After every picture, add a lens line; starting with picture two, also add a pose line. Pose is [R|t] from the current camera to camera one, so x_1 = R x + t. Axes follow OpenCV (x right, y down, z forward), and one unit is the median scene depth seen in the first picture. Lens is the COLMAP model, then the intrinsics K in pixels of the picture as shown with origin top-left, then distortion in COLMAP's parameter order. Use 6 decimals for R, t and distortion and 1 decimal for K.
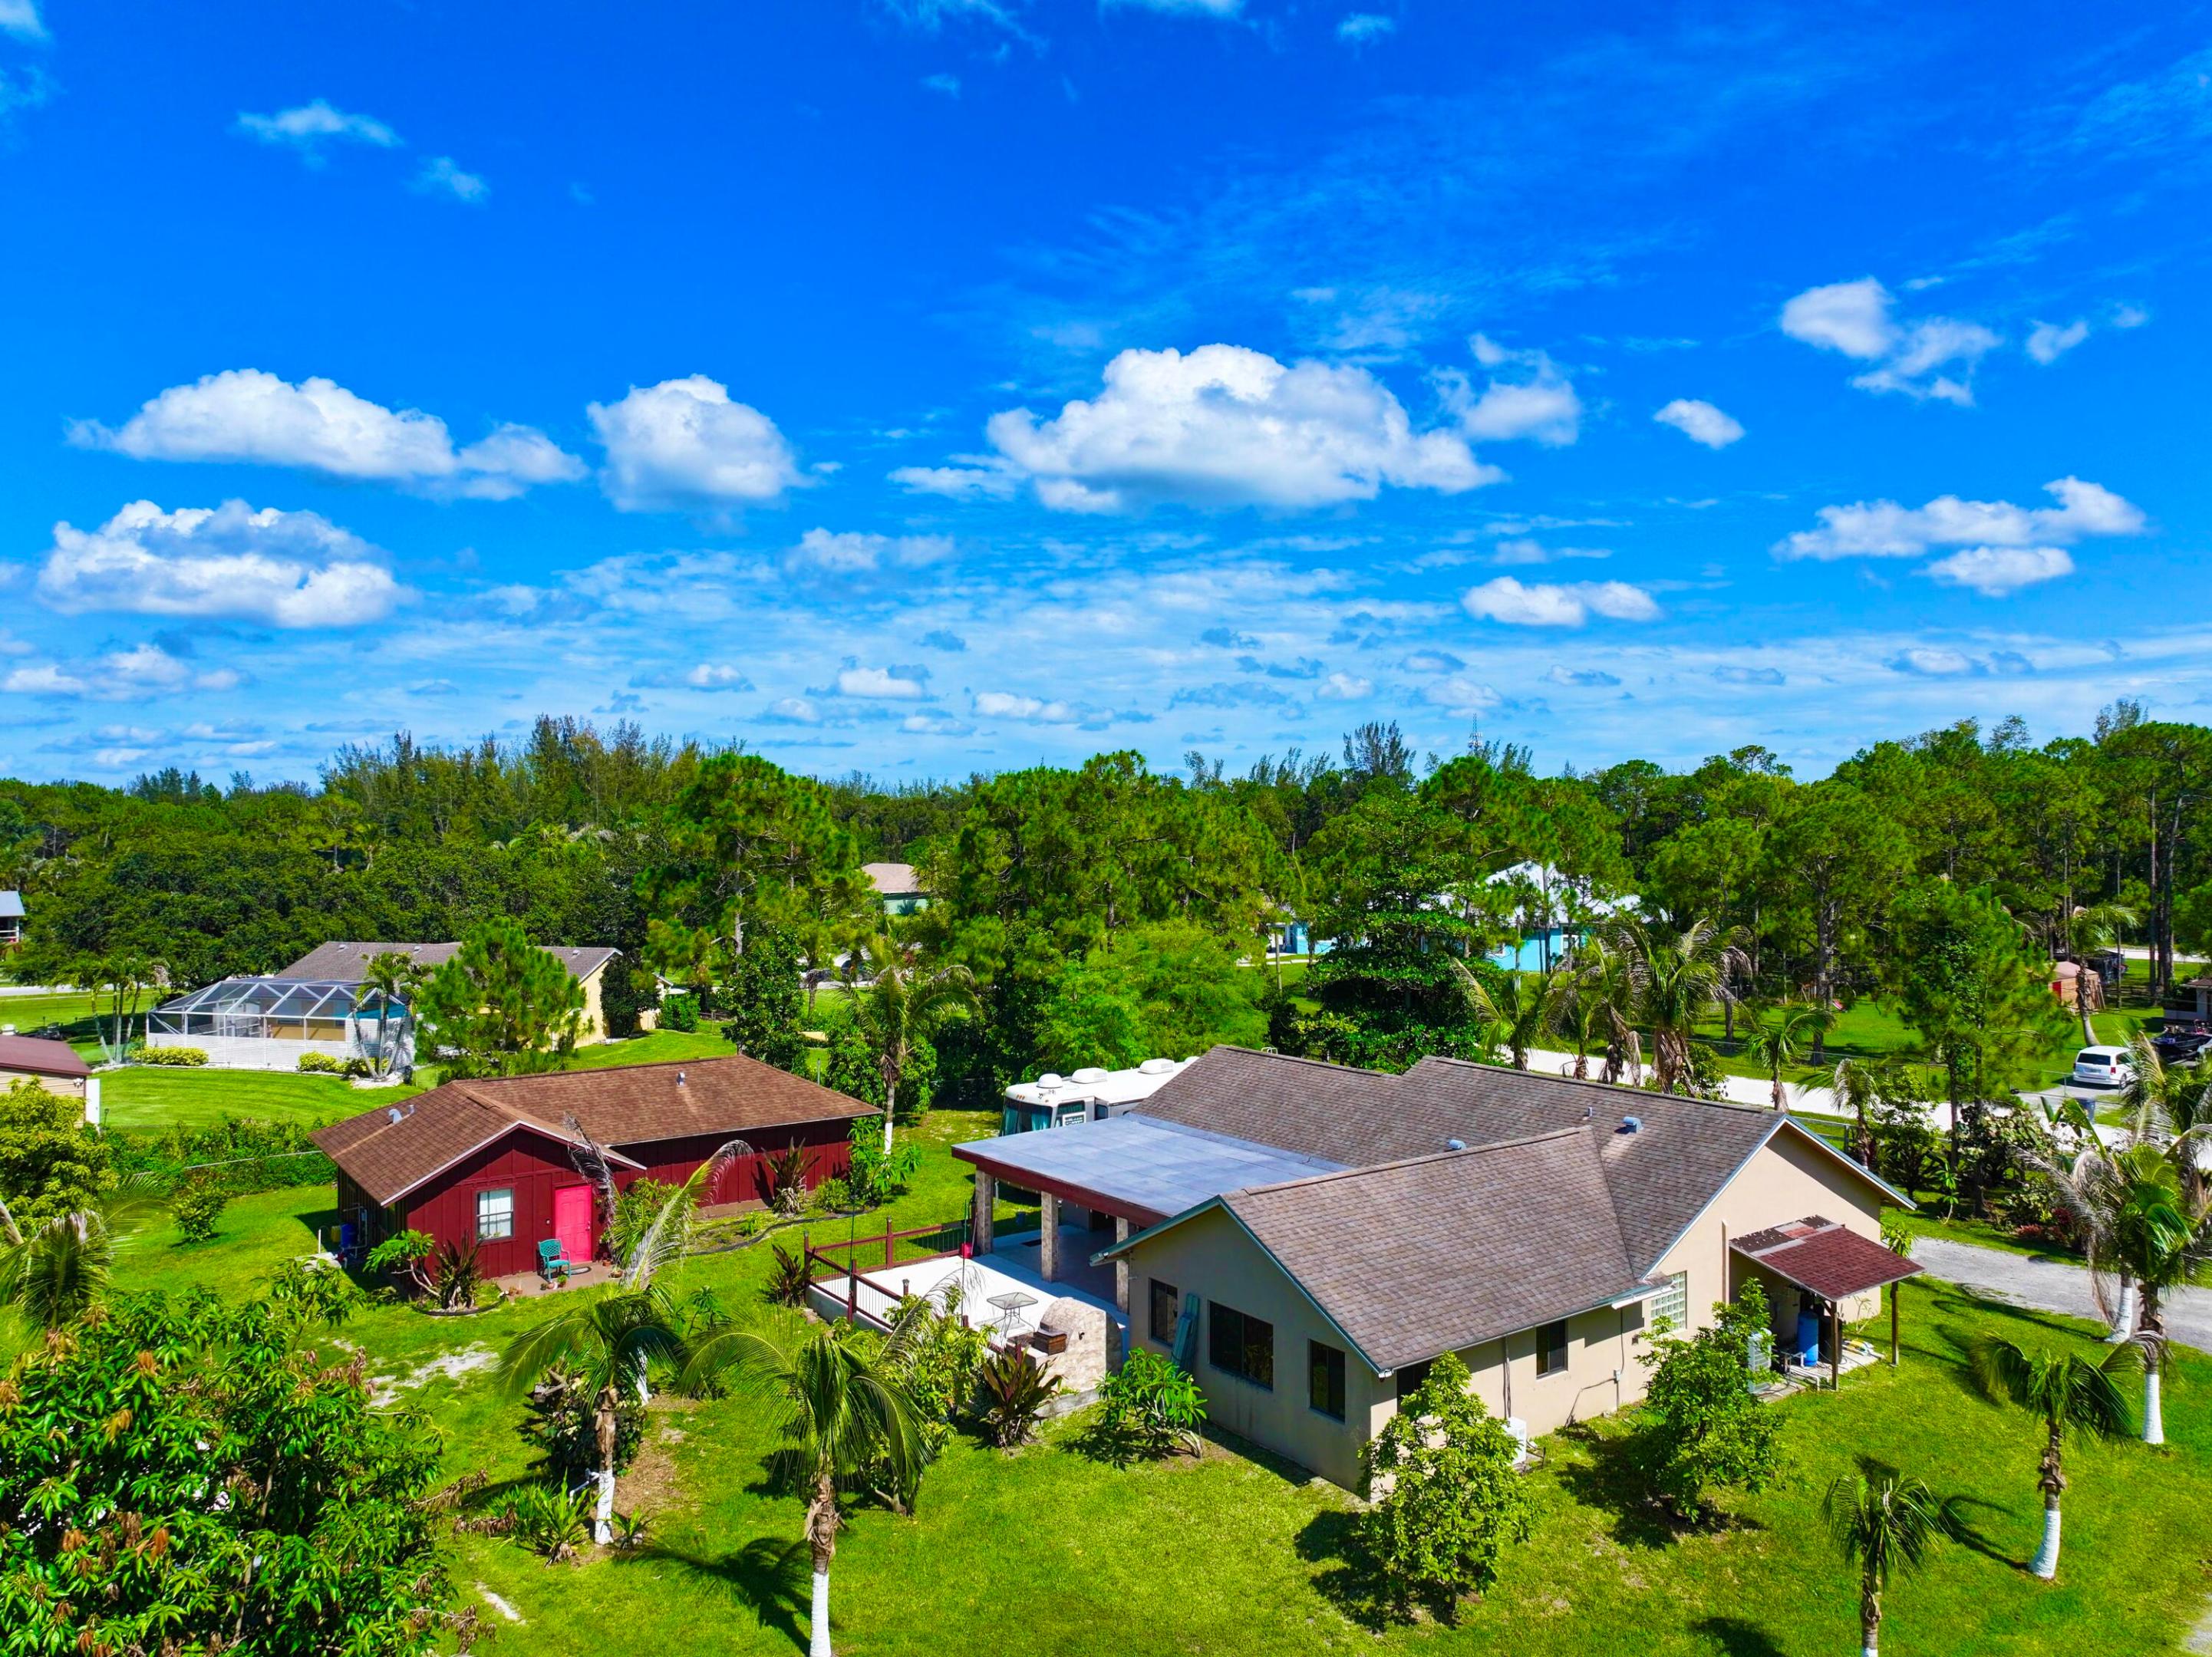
lens RADIAL K [[1551.5, 0, 1111.4], [0, 1551.5, 827.1], [0, 0, 1]] dist [-0.001914, 0.018345]
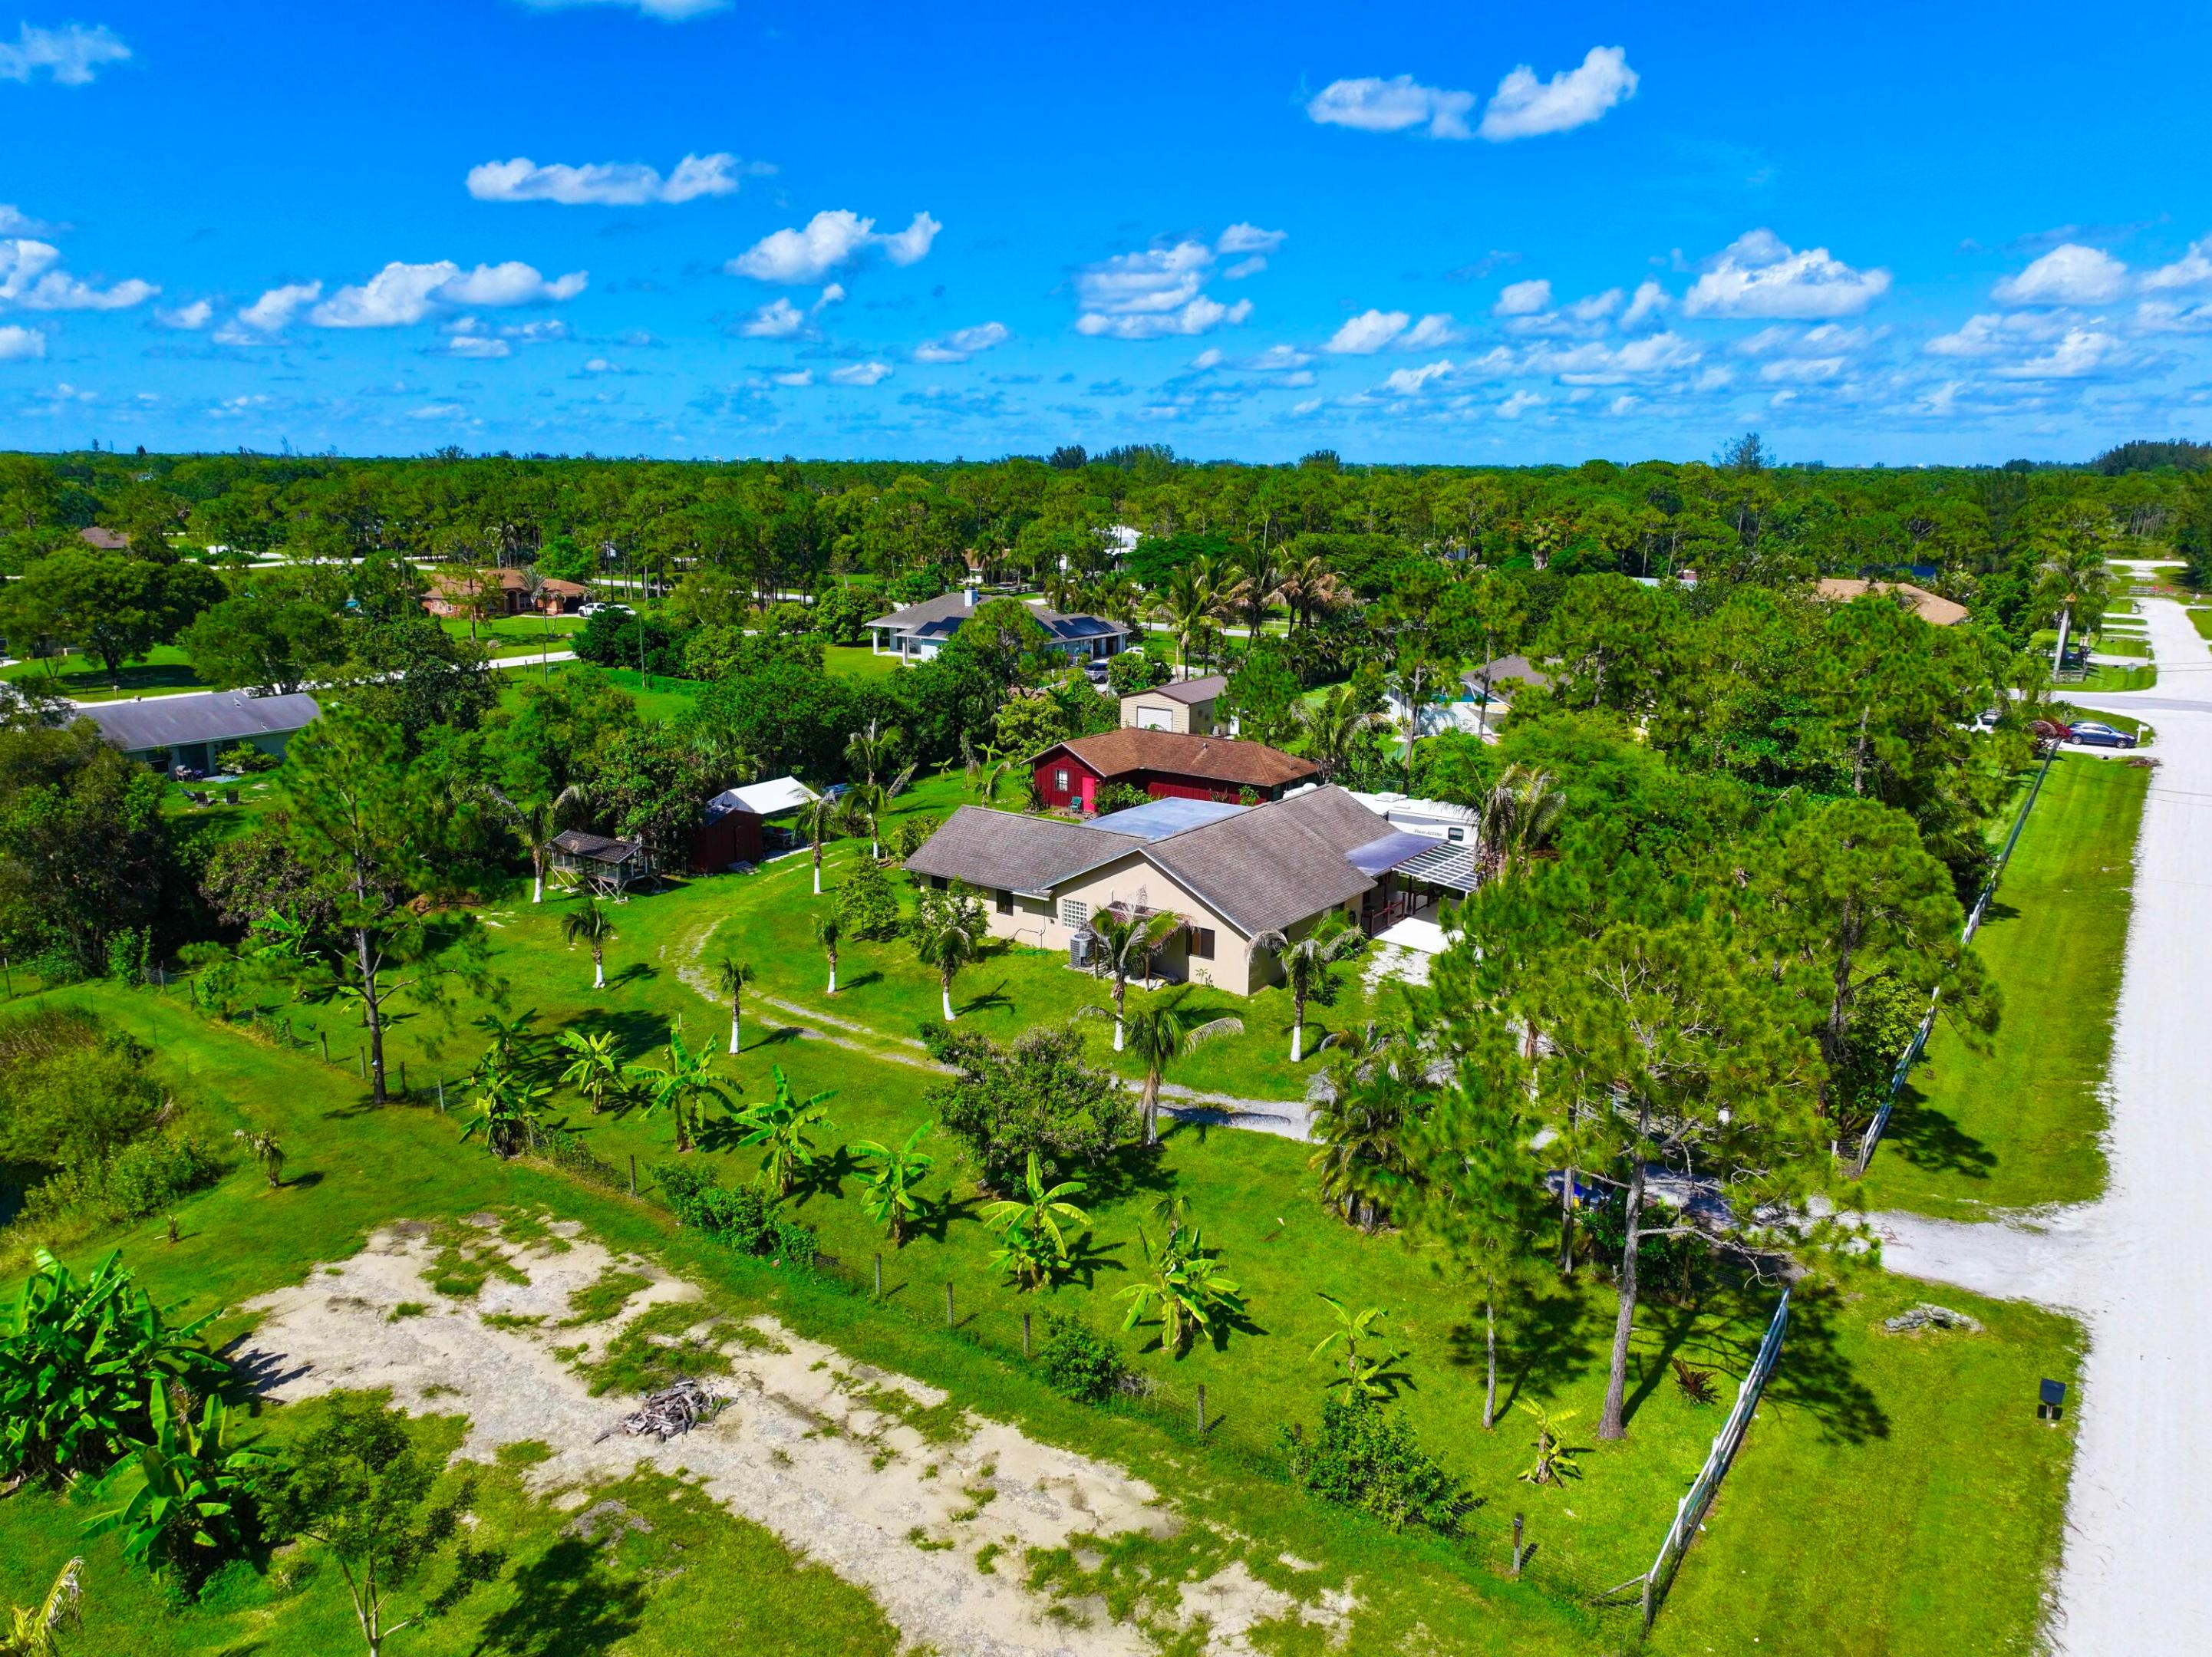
lens RADIAL K [[1546.9, 0, 1113.3], [0, 1546.9, 827.7], [0, 0, 1]] dist [0.002894, 0.005711]
pose [[0.300216, 0.218304, -0.928555, 1.831816], [-0.007561, 0.973973, 0.226537, -0.214207], [0.953841, -0.060989, 0.294053, 0.383132]]
